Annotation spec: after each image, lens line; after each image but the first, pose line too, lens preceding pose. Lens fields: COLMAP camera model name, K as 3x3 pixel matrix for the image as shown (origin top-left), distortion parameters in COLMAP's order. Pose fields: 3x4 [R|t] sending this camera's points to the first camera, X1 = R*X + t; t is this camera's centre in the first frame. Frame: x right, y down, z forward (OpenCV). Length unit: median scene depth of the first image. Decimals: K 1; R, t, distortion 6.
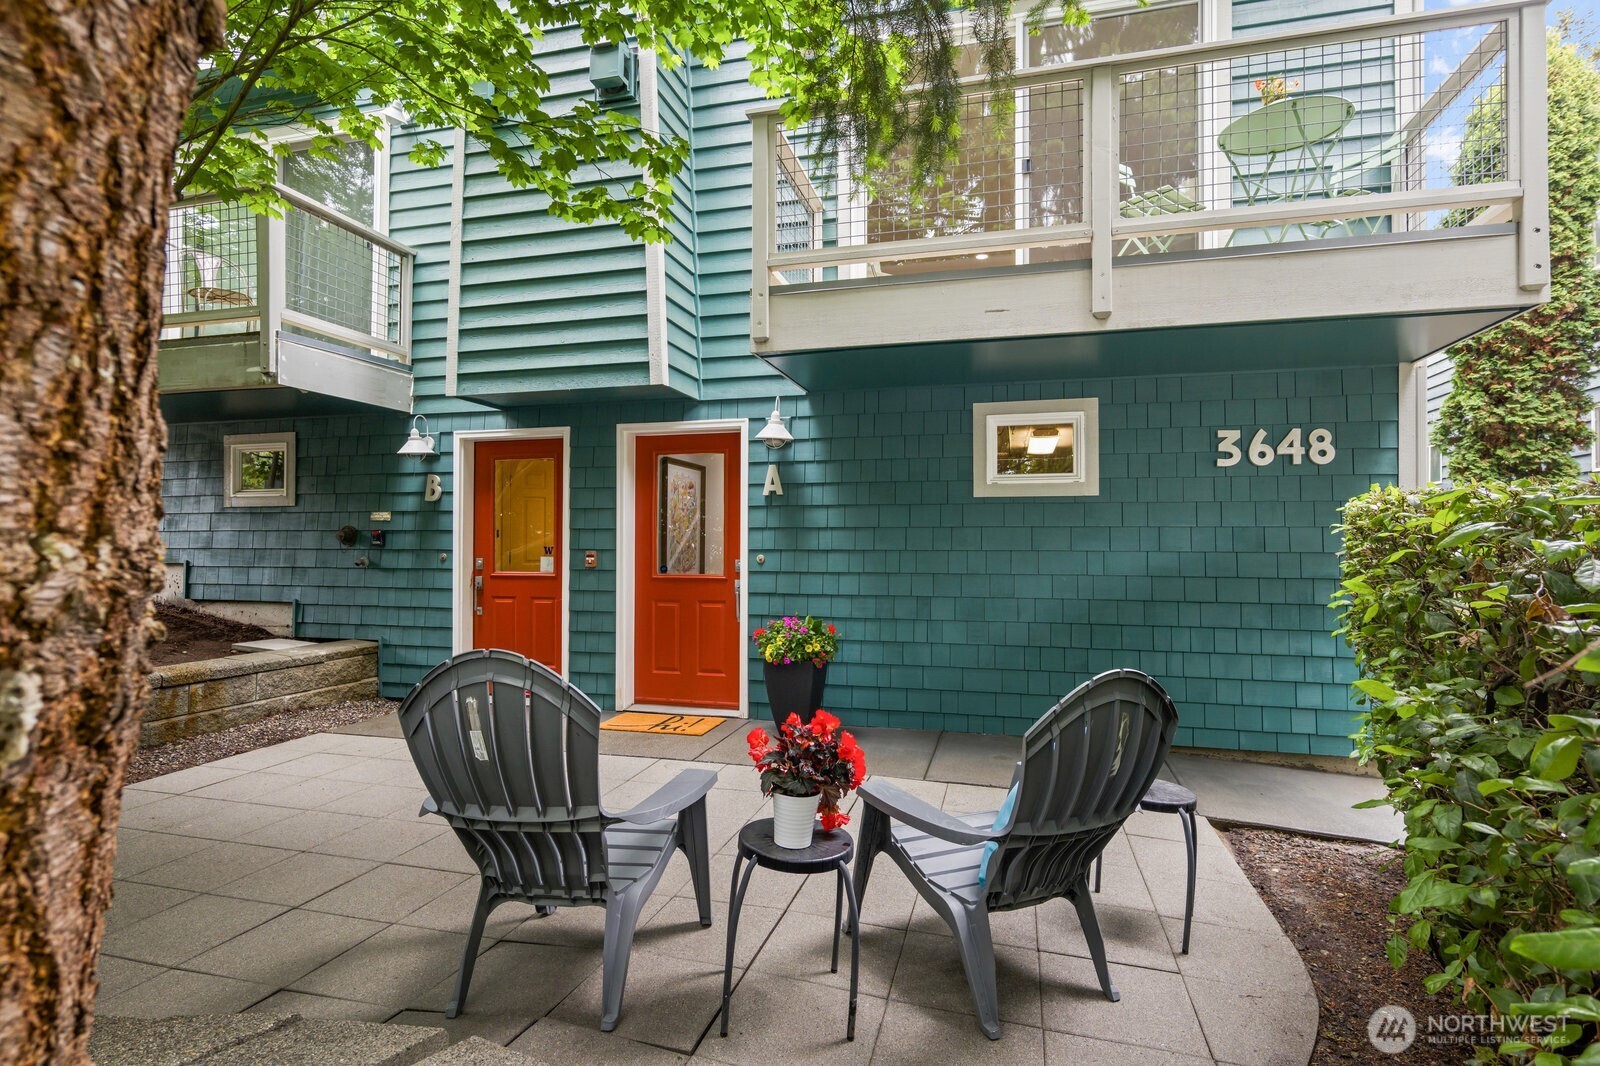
lens RADIAL K [[773.8, 0, 798.2], [0, 773.8, 544.2], [0, 0, 1]] dist [-0.007530, 0.000103]
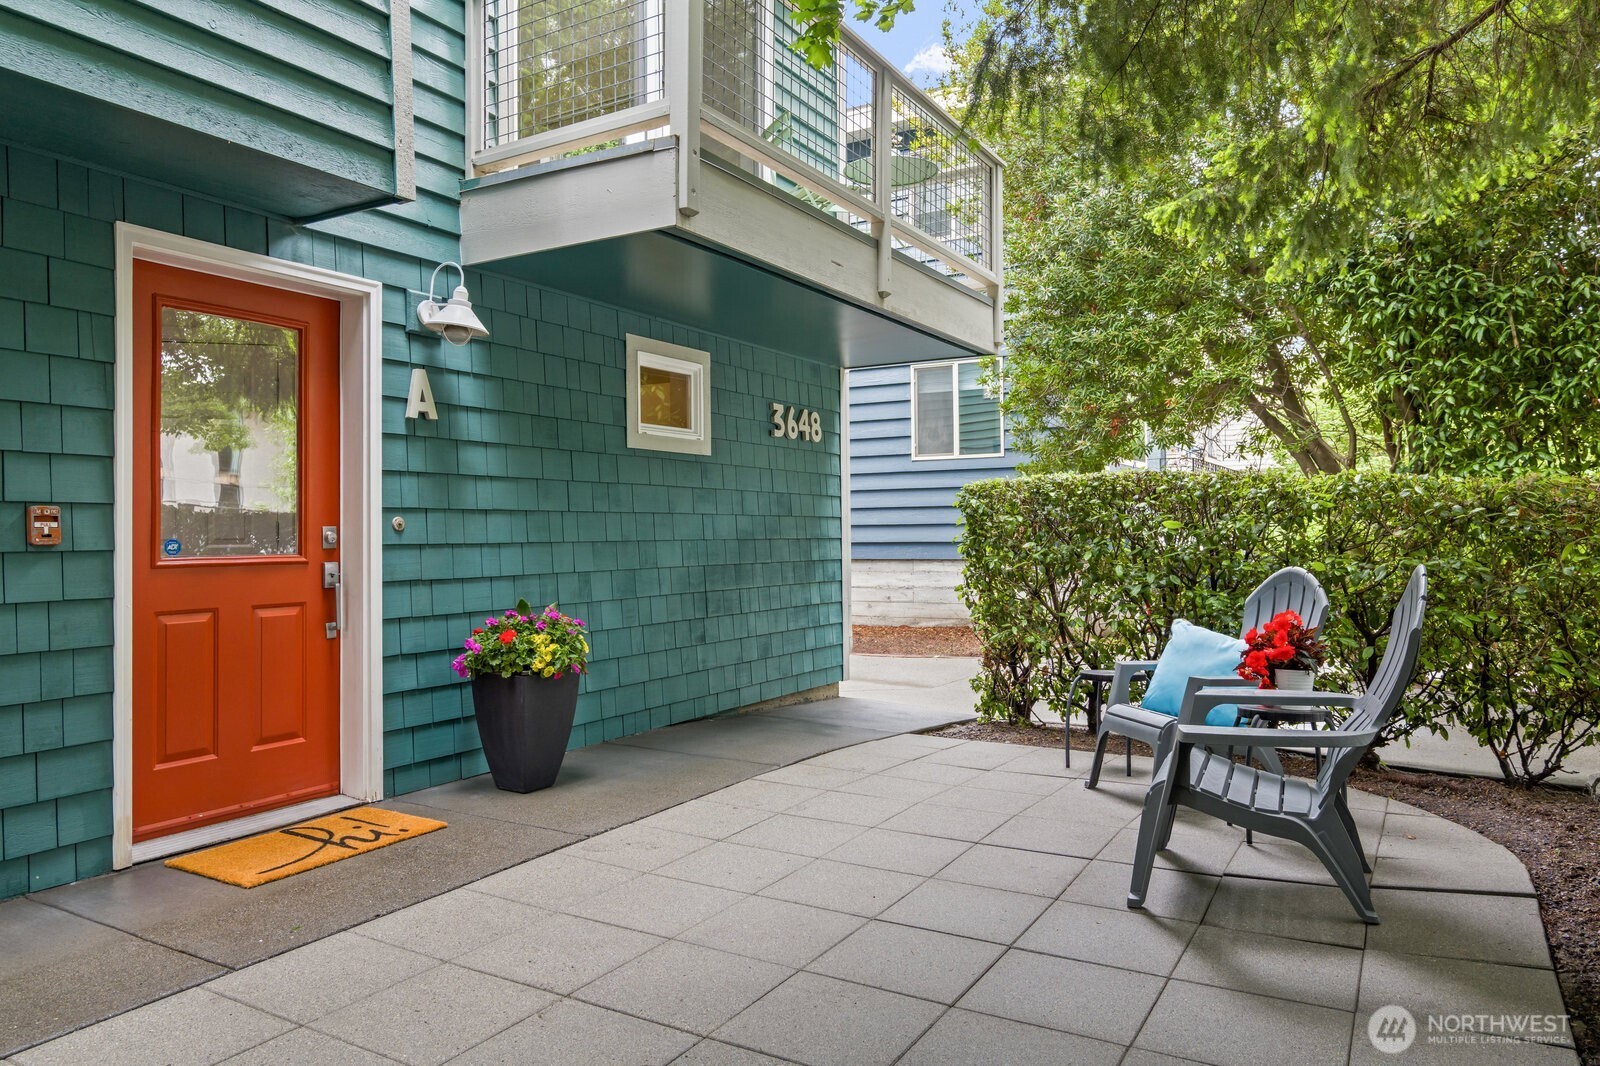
lens RADIAL K [[1042.8, 0, 795.3], [0, 1042.8, 524.4], [0, 0, 1]] dist [-0.000206, 0.000196]
pose [[0.283208, 0.001412, 0.959058, -0.779284], [0.003775, 0.999990, -0.002587, 0.024268], [-0.959051, 0.004353, 0.283200, 0.513803]]
